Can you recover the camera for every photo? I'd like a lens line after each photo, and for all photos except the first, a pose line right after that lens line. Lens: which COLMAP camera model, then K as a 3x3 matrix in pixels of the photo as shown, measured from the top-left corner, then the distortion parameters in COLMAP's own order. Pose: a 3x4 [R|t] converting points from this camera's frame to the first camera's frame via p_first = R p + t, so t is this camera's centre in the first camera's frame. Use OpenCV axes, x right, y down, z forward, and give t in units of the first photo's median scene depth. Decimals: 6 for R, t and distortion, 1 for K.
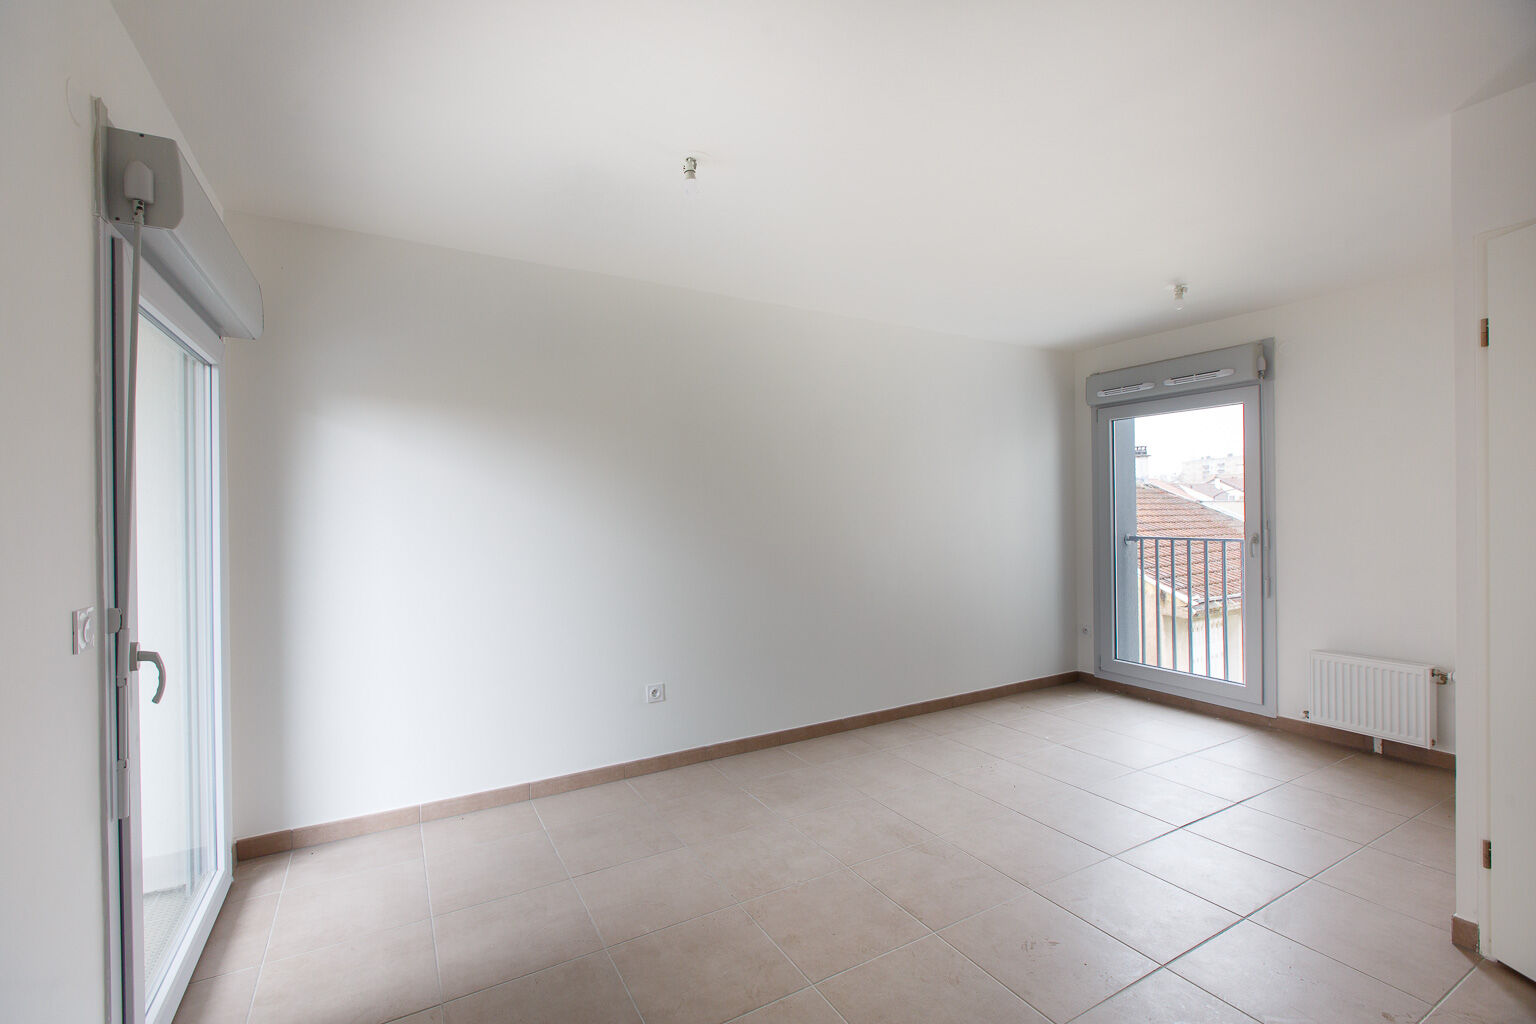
lens RADIAL K [[693.5, 0, 768.0], [0, 693.5, 512.0], [0, 0, 1]] dist [-0.003173, -0.000597]
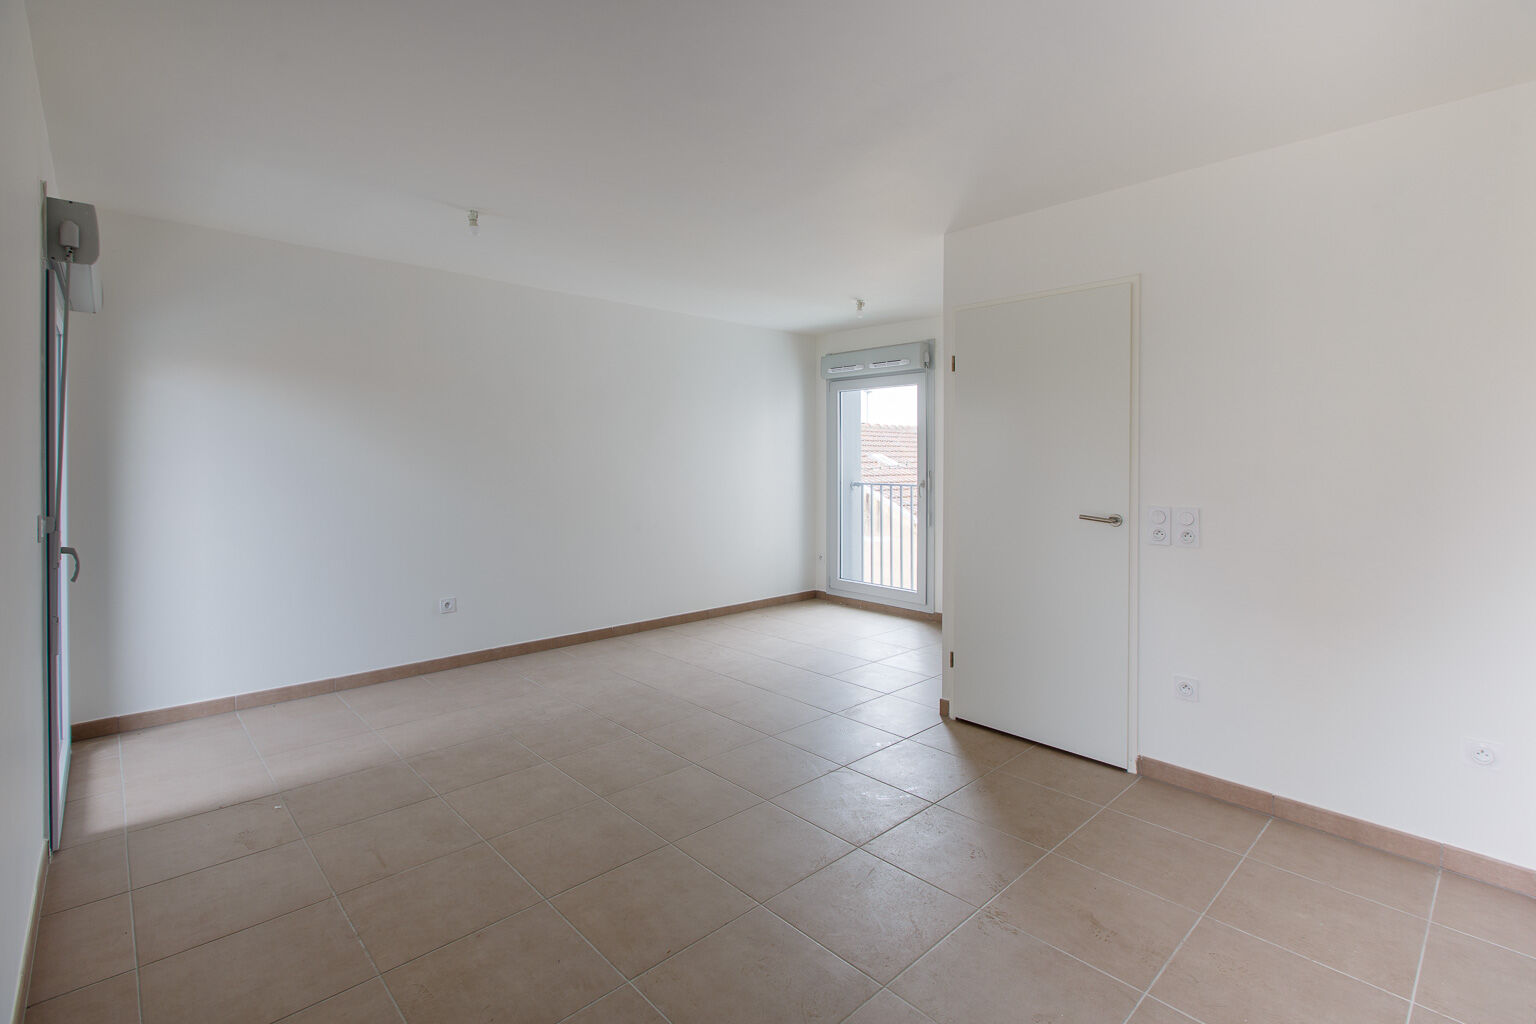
lens RADIAL K [[722.0, 0, 778.9], [0, 722.0, 464.0], [0, 0, 1]] dist [-0.001541, -0.000357]
pose [[0.968747, 0.012470, 0.247735, 0.076410], [-0.013507, 0.999906, 0.002488, -0.000841], [-0.247681, -0.005757, 0.968825, -0.340946]]
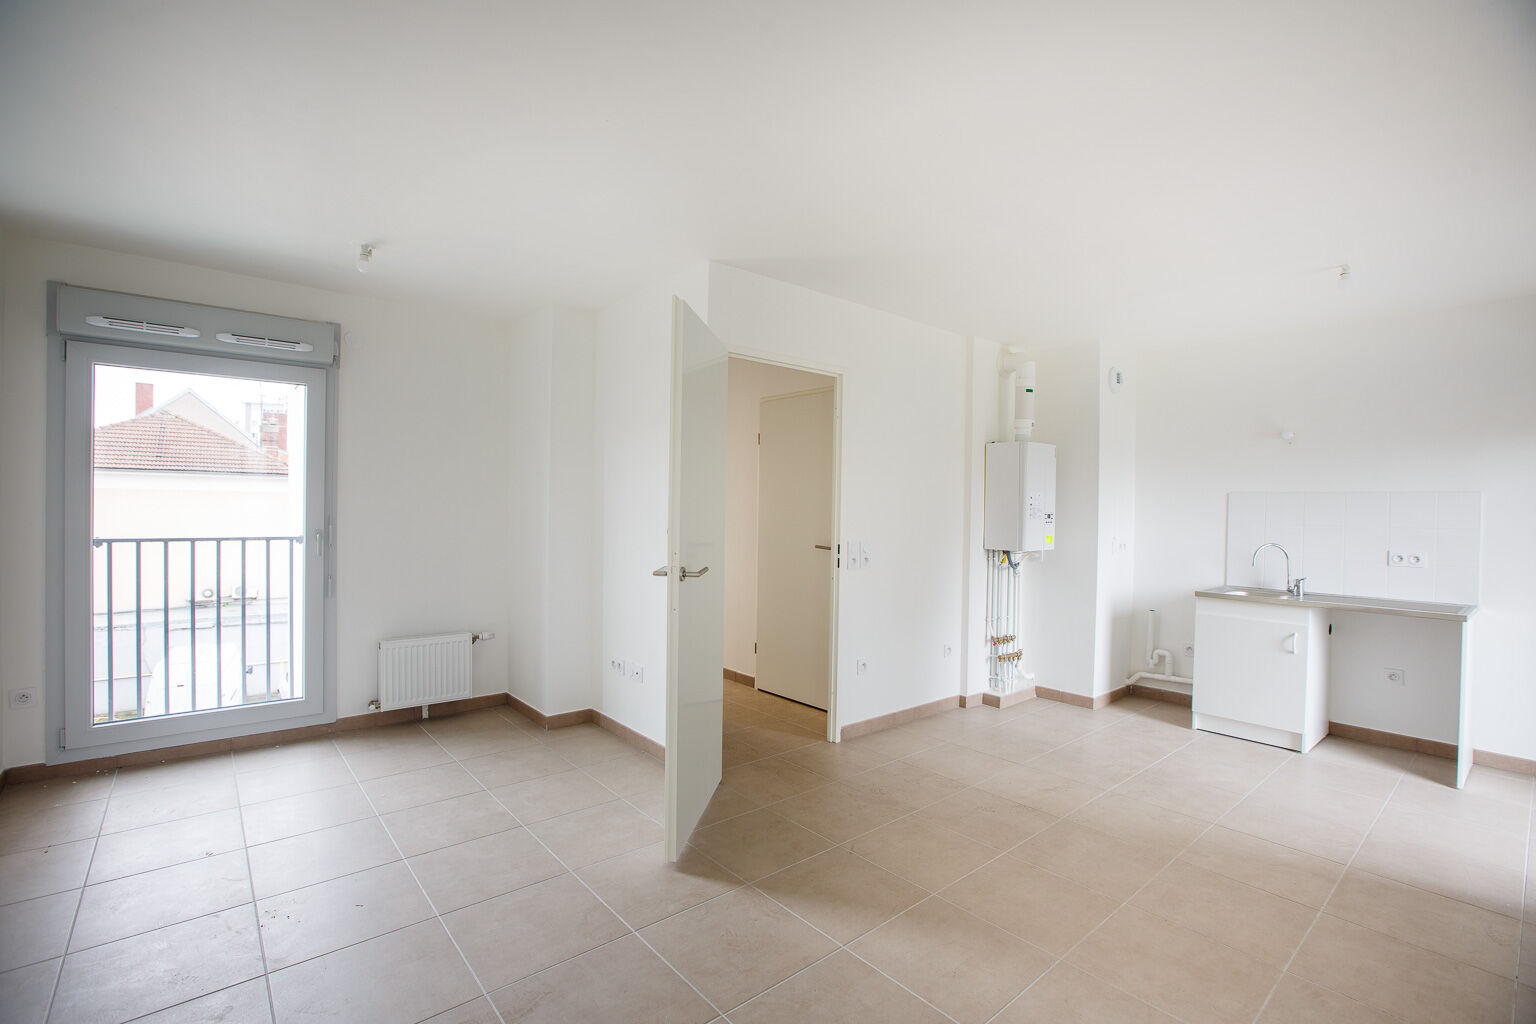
lens RADIAL K [[693.5, 0, 768.0], [0, 693.5, 512.0], [0, 0, 1]] dist [-0.003173, -0.000597]
pose [[-0.177110, 0.002455, 0.984188, -0.332837], [-0.012799, 0.999907, -0.004798, 0.004536], [-0.984108, -0.013447, -0.177062, 0.616123]]
